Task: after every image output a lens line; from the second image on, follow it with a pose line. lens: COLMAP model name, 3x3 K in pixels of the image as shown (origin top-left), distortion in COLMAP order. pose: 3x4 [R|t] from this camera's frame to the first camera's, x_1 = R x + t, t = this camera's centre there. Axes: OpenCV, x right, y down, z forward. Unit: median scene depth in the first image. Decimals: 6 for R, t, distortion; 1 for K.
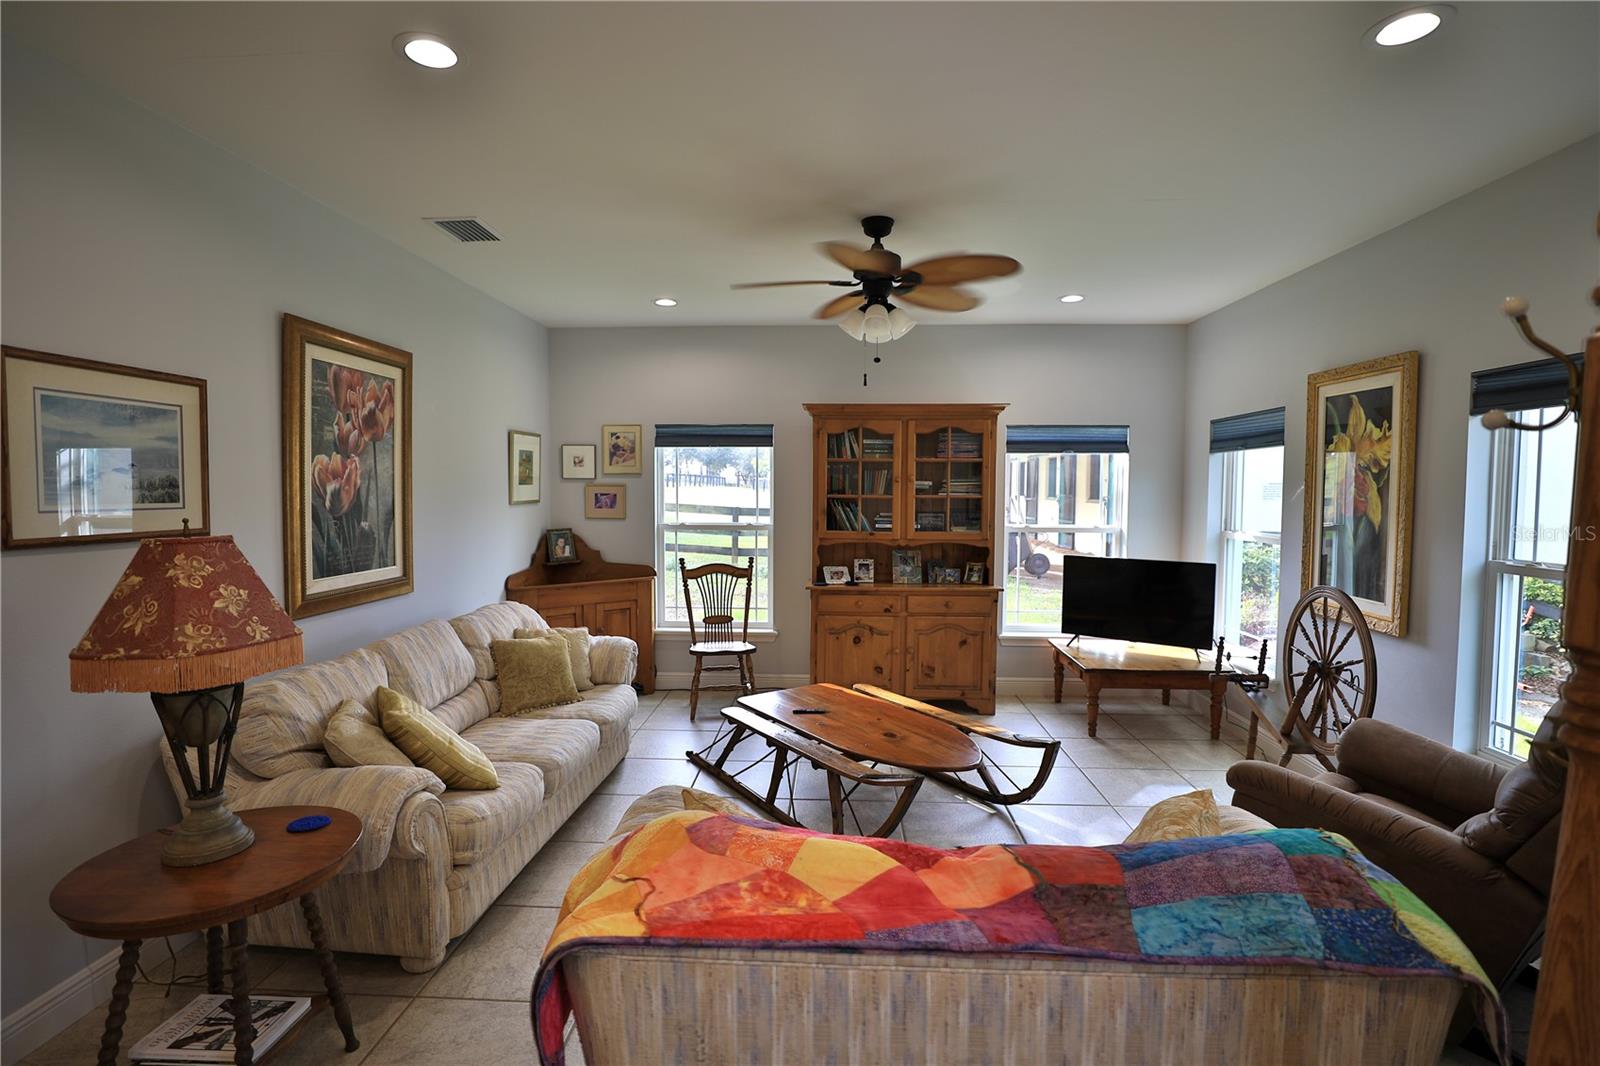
lens RADIAL K [[767.0, 0, 799.7], [0, 767.0, 528.7], [0, 0, 1]] dist [-0.033810, 0.003455]
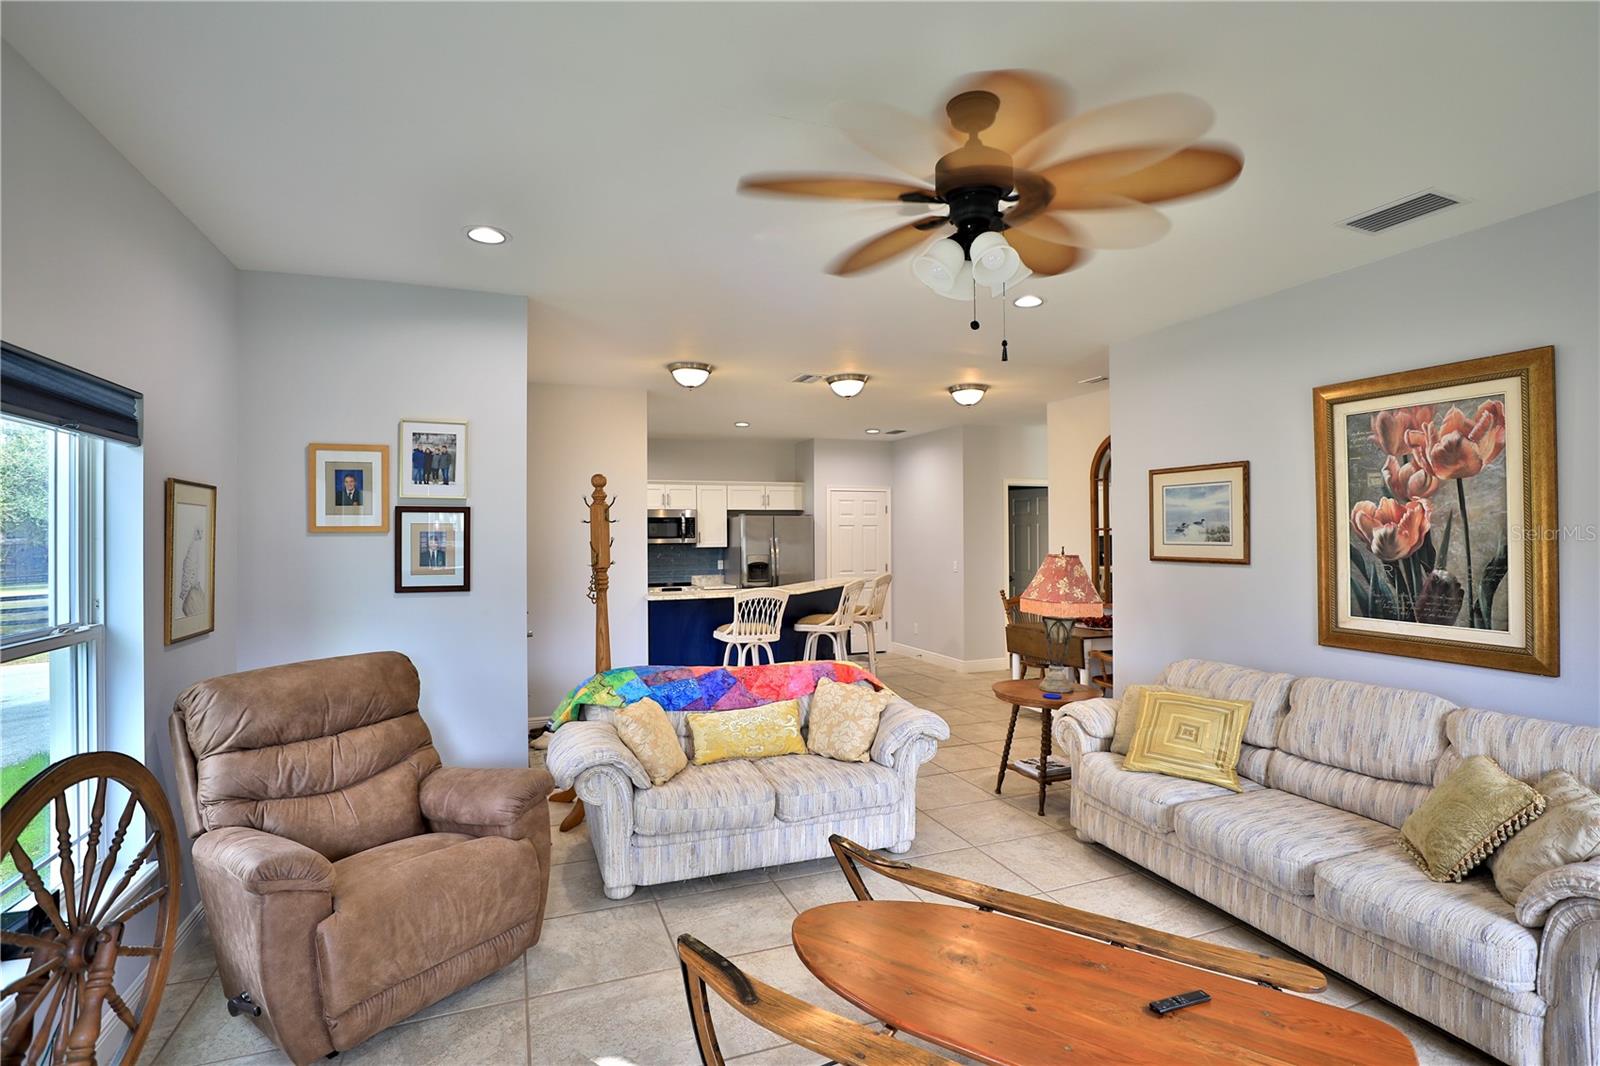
lens RADIAL K [[767.0, 0, 799.5], [0, 767.0, 530.4], [0, 0, 1]] dist [-0.033810, 0.003455]
pose [[-0.912316, 0.005158, -0.409455, 0.497473], [-0.014157, 0.998926, 0.044129, -0.087686], [0.409243, 0.046056, -0.911262, 1.559944]]
